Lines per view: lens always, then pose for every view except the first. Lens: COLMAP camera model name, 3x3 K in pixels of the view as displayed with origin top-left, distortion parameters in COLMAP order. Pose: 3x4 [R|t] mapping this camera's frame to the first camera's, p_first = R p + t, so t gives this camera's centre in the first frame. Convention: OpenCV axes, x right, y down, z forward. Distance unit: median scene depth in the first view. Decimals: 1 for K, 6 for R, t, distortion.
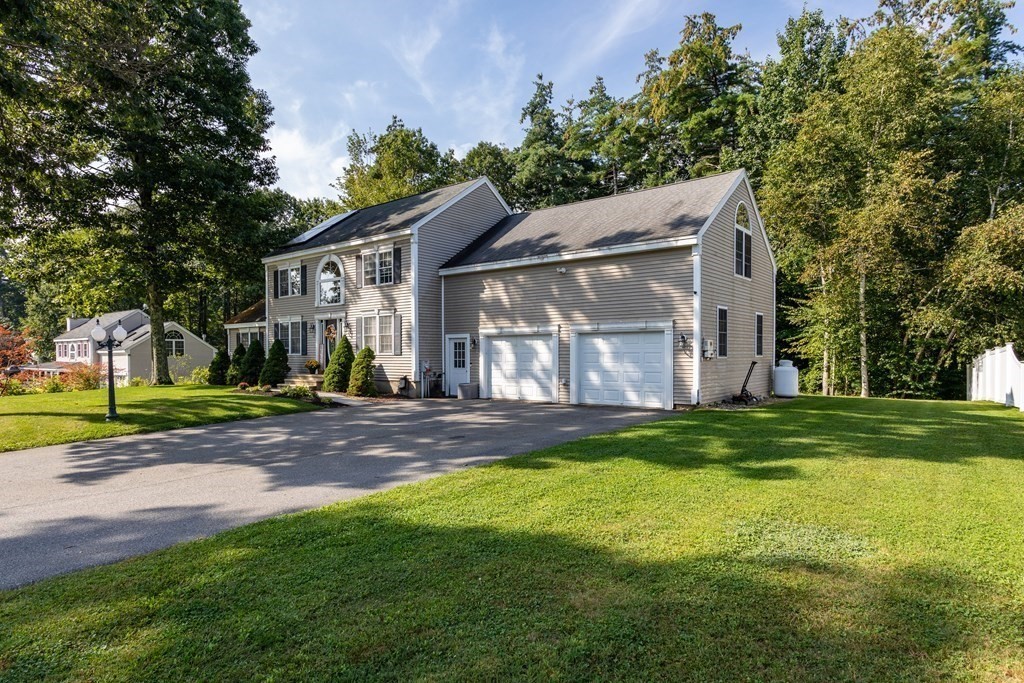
lens RADIAL K [[506.5, 0, 511.7], [0, 506.5, 346.7], [0, 0, 1]] dist [0.000569, 0.000039]
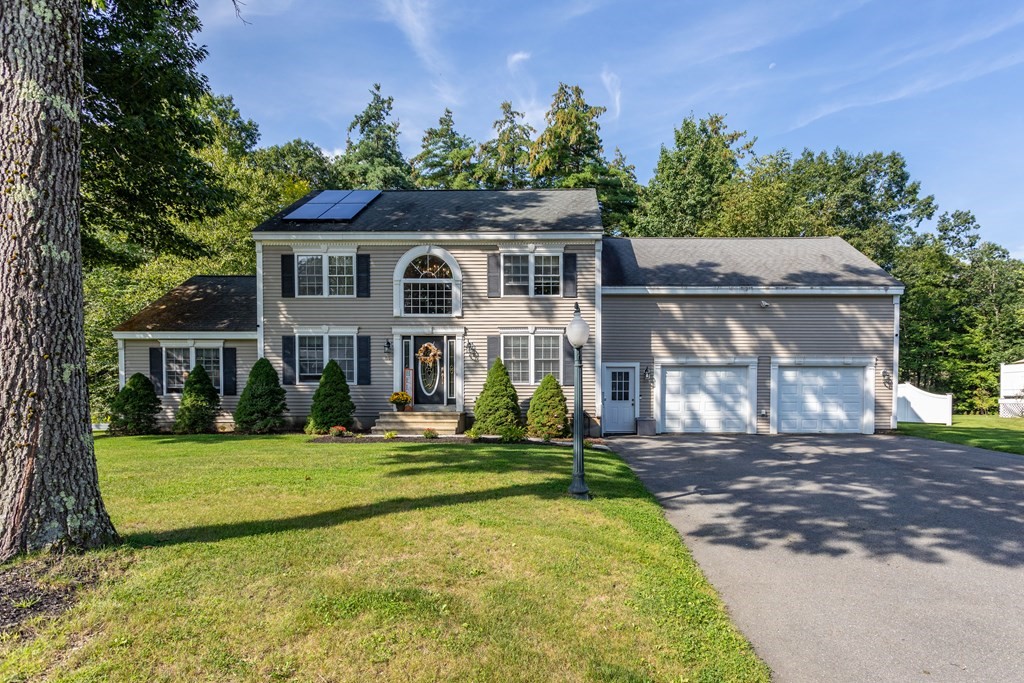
lens RADIAL K [[469.1, 0, 512.3], [0, 469.1, 394.5], [0, 0, 1]] dist [0.002667, 0.000331]
pose [[0.822518, -0.003076, 0.568731, -0.639200], [-0.013715, 0.999587, 0.025242, 0.011215], [-0.568574, -0.028562, 0.822136, 0.377357]]
